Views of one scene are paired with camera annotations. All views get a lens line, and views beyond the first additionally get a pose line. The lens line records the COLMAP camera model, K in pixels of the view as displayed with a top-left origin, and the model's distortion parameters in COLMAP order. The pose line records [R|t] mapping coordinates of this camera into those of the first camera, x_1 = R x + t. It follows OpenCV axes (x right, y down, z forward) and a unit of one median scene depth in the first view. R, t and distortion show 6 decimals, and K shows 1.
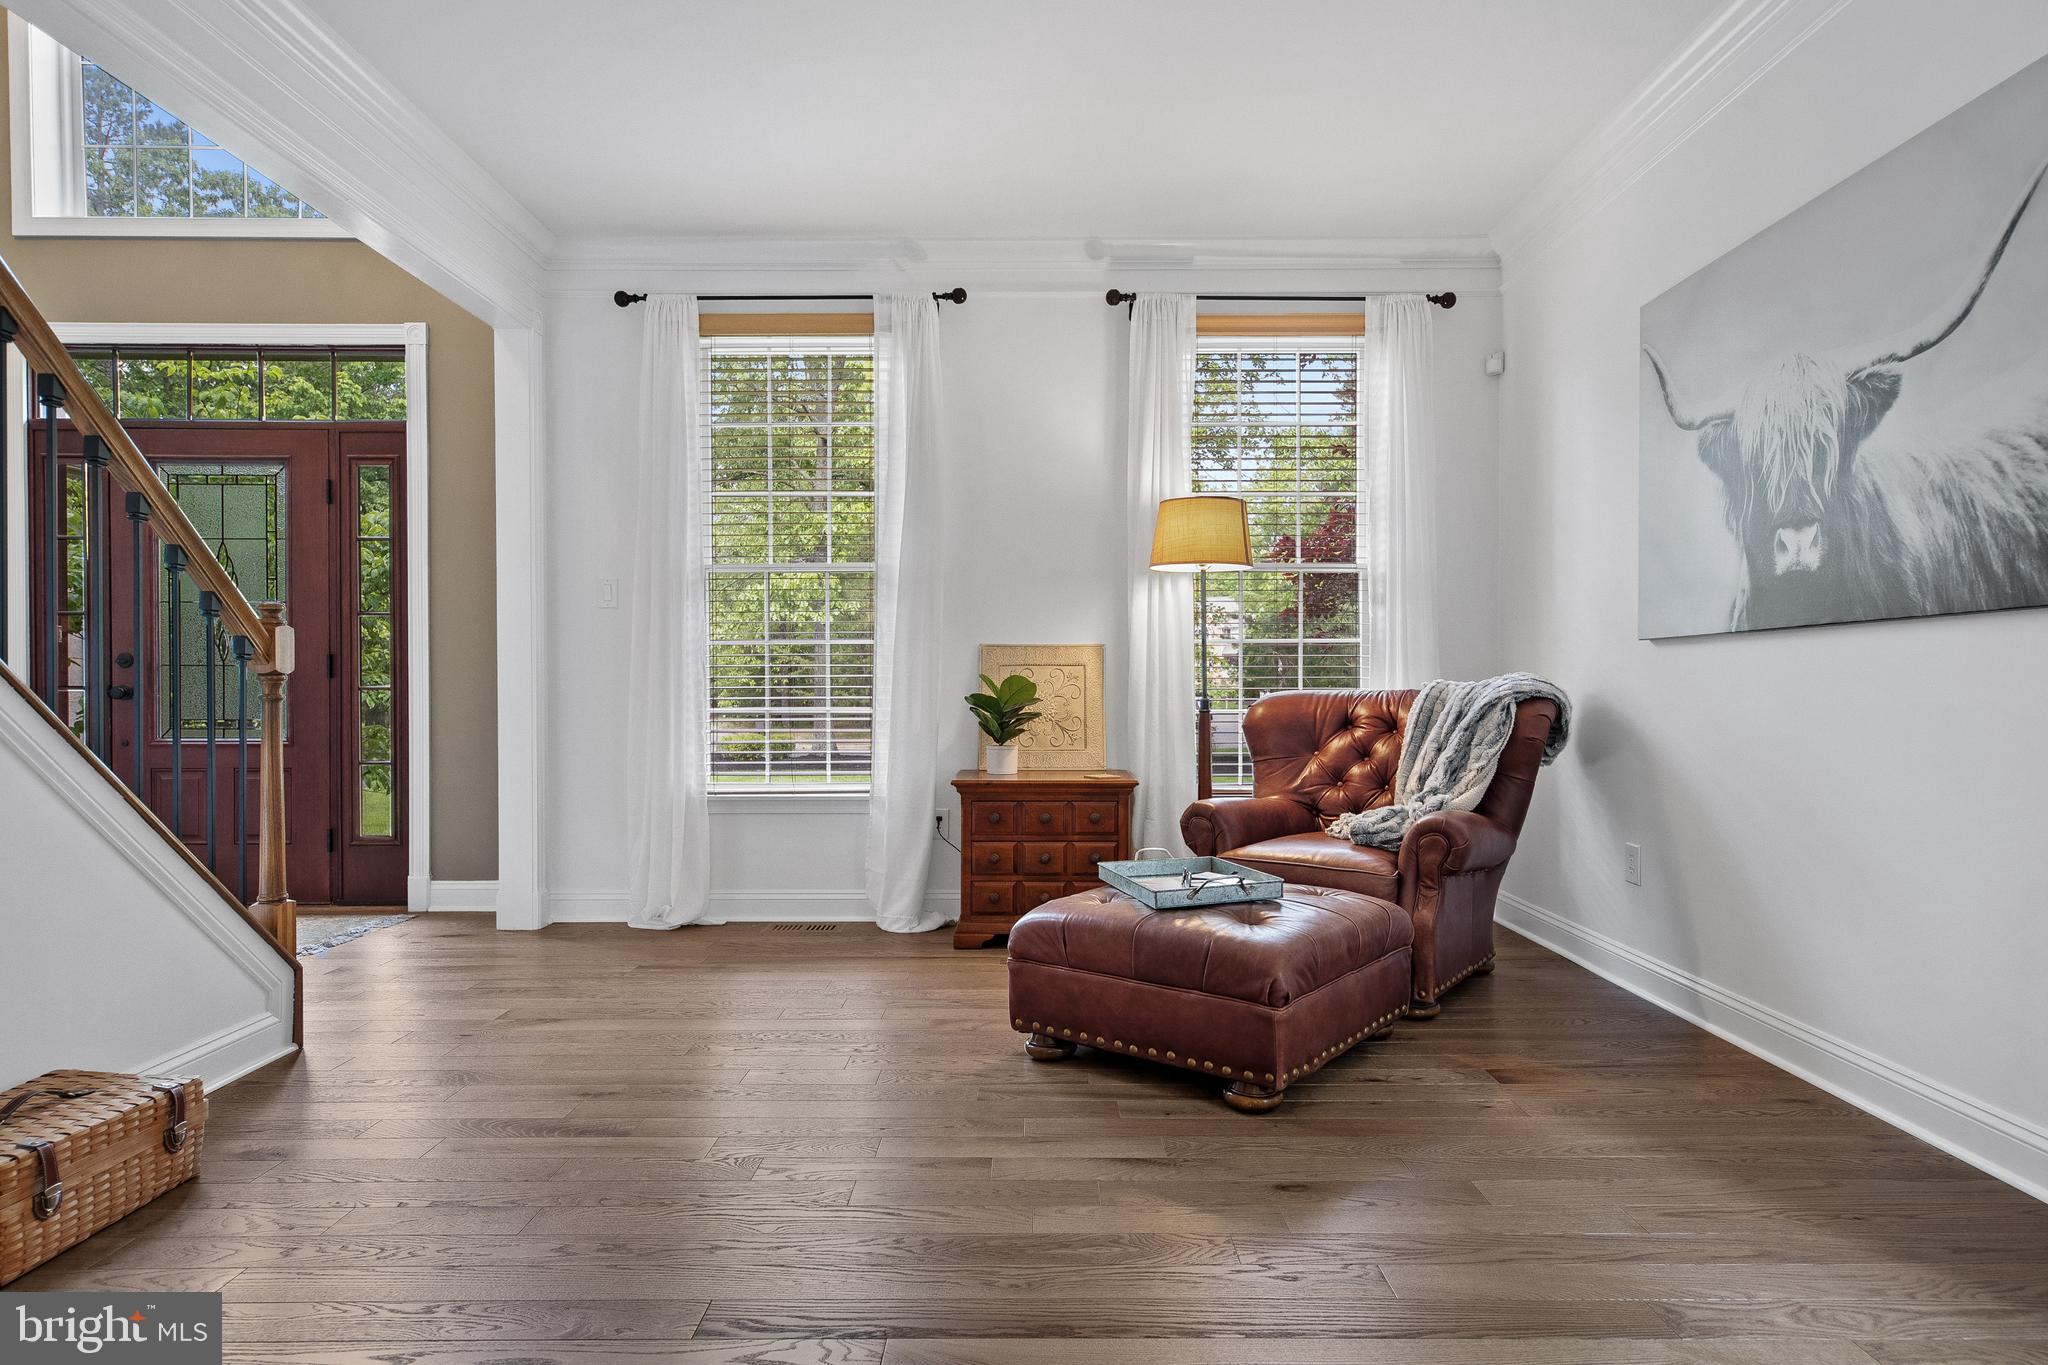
lens RADIAL K [[1163.9, 0, 1031.7], [0, 1163.9, 686.4], [0, 0, 1]] dist [0.019211, 0.000668]
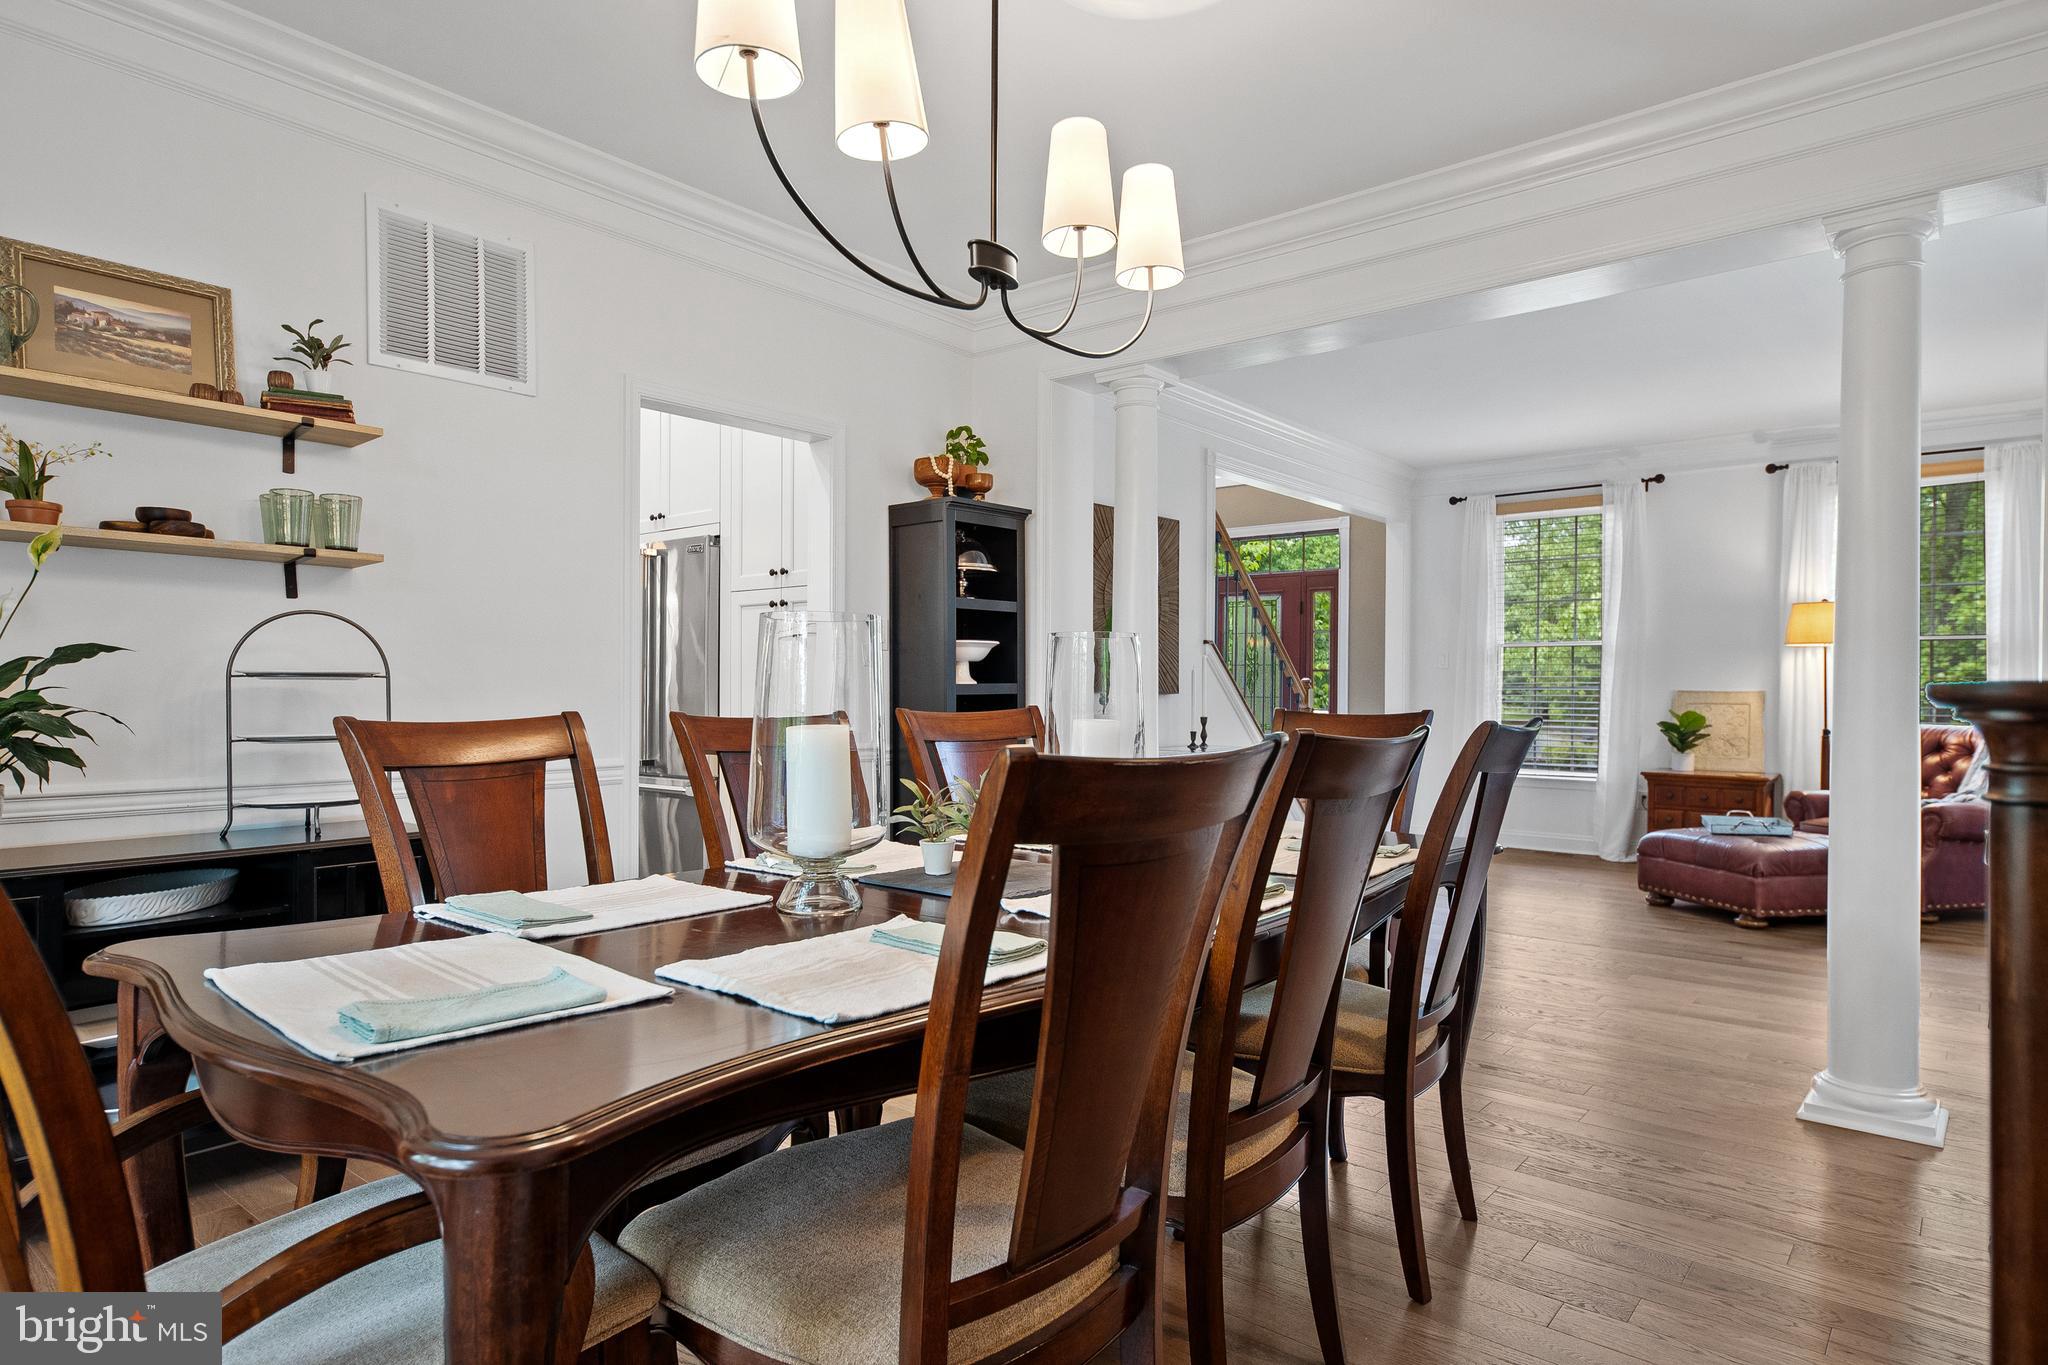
lens RADIAL K [[1163.9, 0, 1034.9], [0, 1163.9, 688.5], [0, 0, 1]] dist [0.019211, 0.000668]
pose [[0.770711, 0.006941, -0.637148, 0.318092], [-0.010667, 0.999941, -0.002010, -0.027342], [0.637096, 0.008346, 0.770739, -0.842640]]
